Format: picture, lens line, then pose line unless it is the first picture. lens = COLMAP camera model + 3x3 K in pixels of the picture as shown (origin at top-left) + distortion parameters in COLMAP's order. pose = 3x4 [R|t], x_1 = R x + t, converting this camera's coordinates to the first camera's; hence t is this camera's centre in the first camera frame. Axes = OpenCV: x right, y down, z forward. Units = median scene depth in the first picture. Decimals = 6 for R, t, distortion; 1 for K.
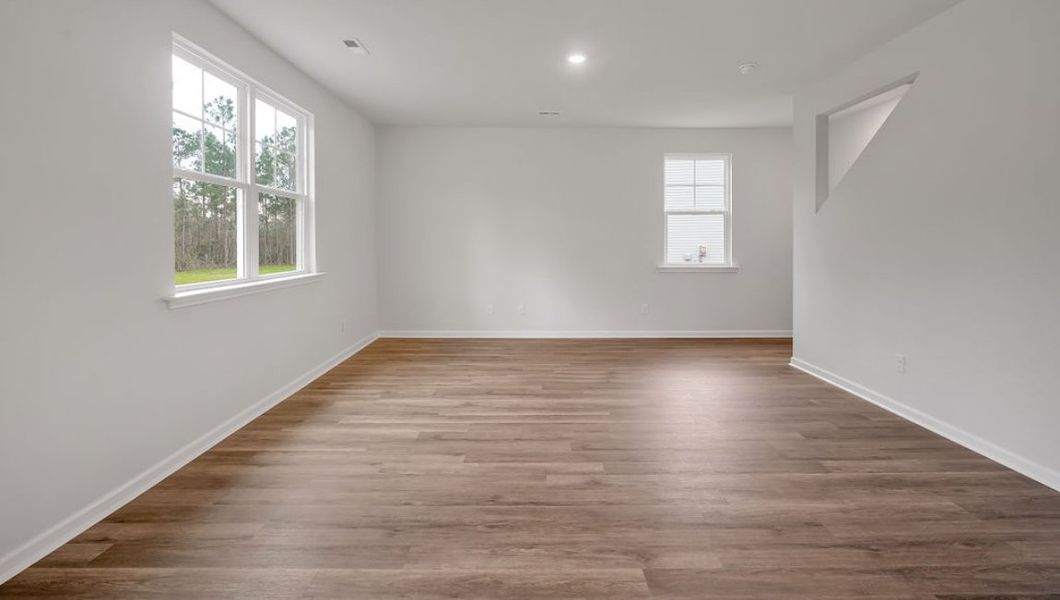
lens RADIAL K [[500.6, 0, 511.5], [0, 500.6, 241.7], [0, 0, 1]] dist [-0.004135, -0.000401]
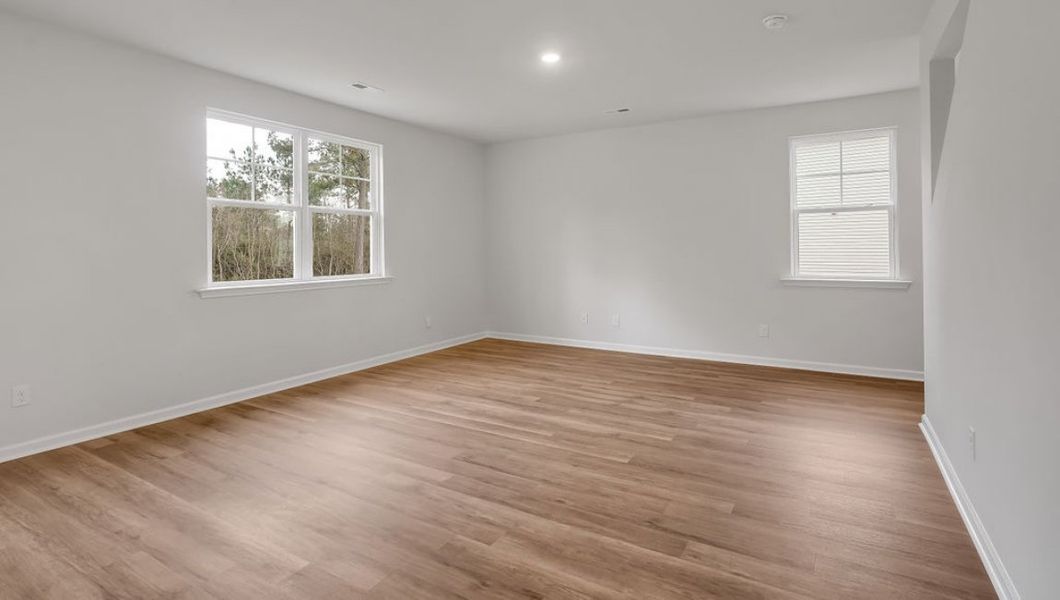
lens RADIAL K [[500.6, 0, 538.9], [0, 500.6, 247.2], [0, 0, 1]] dist [-0.004135, -0.000401]
pose [[0.863557, -0.007028, -0.504202, 0.387947], [0.005628, 0.999975, -0.004300, 0.000349], [0.504220, 0.000875, 0.863575, 0.114629]]
